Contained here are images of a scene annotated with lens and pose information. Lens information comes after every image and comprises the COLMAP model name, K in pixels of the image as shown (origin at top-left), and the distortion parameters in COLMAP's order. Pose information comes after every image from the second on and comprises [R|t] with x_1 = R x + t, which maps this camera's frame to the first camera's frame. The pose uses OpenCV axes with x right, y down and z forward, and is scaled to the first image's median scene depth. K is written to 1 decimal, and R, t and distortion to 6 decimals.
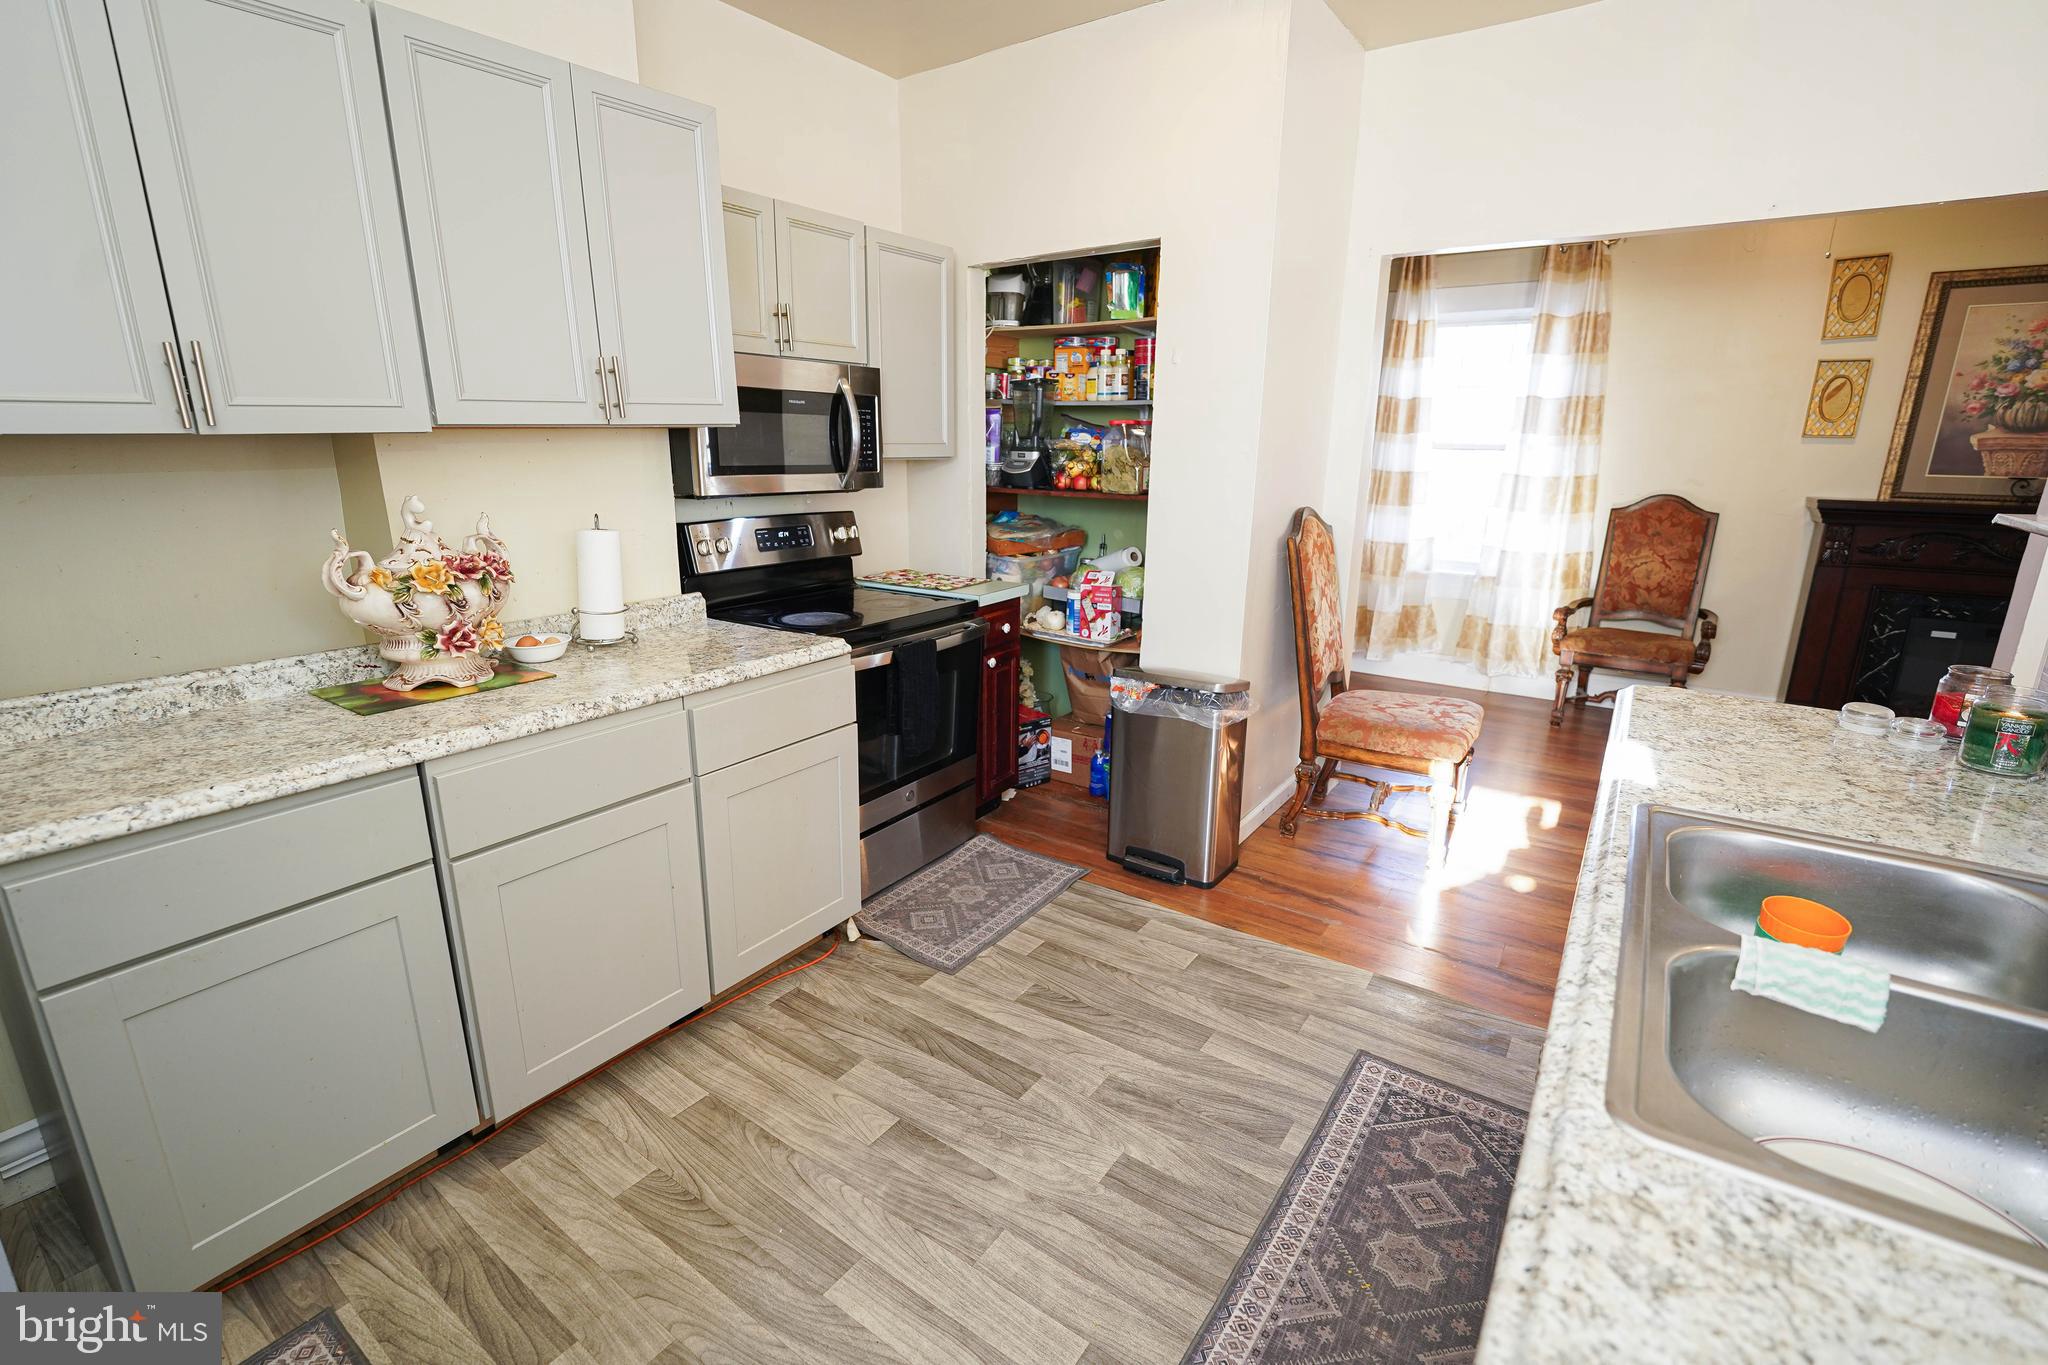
lens RADIAL K [[897.1, 0, 1023.3], [0, 897.1, 675.6], [0, 0, 1]] dist [-0.000283, 0.000037]
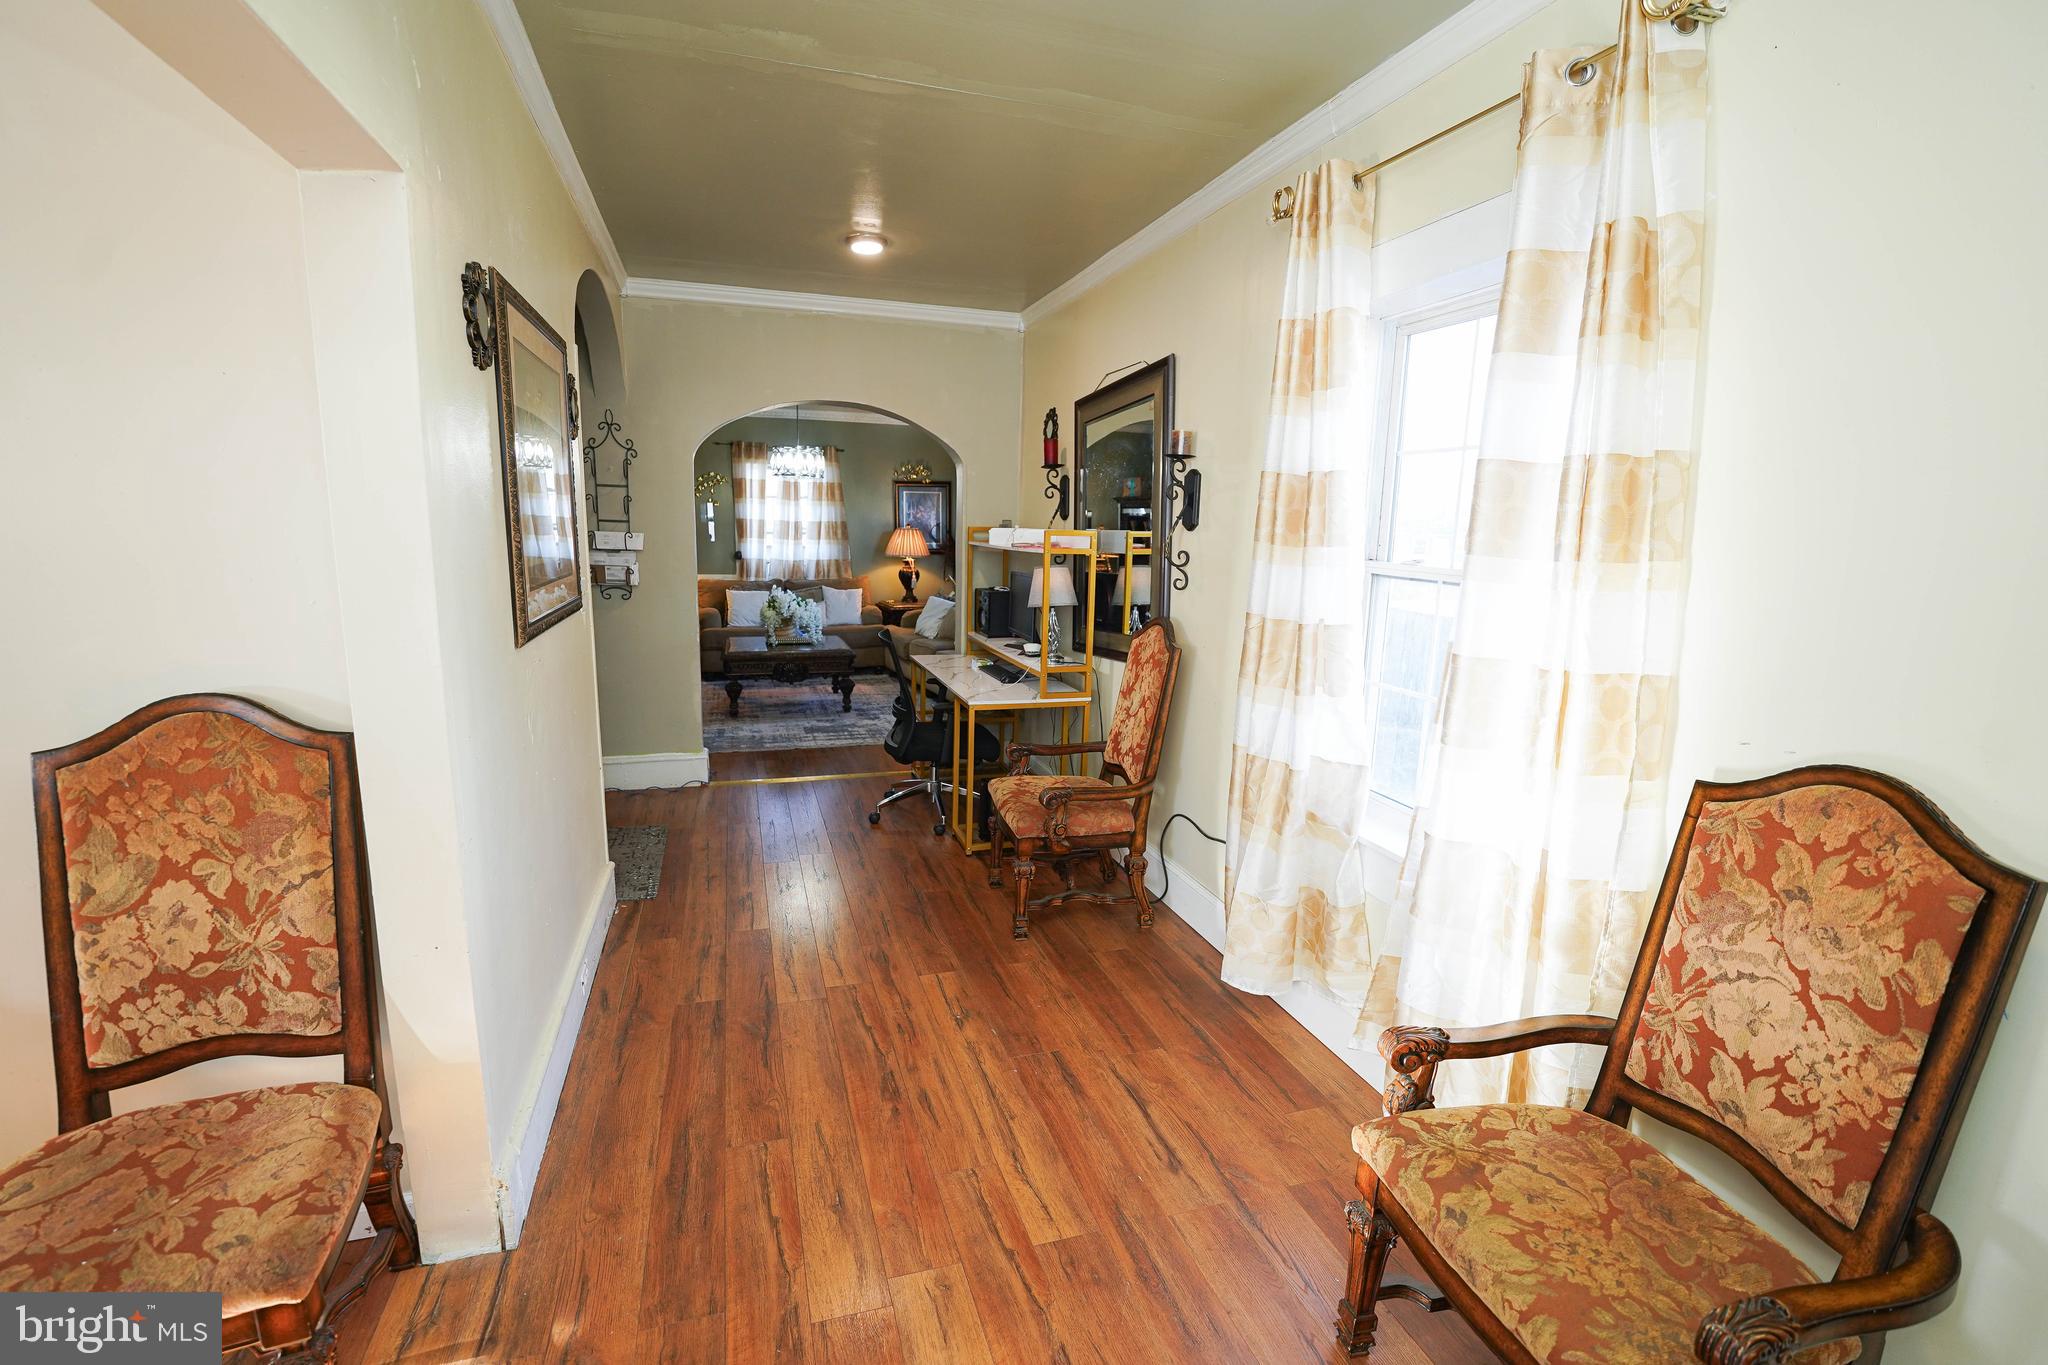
lens RADIAL K [[897.1, 0, 1020.7], [0, 897.1, 678.6], [0, 0, 1]] dist [-0.000283, 0.000037]
pose [[0.795978, 0.119160, -0.593481, 0.665476], [-0.178259, 0.983100, -0.041694, -0.169207], [0.578483, 0.138981, 0.803767, 0.593341]]
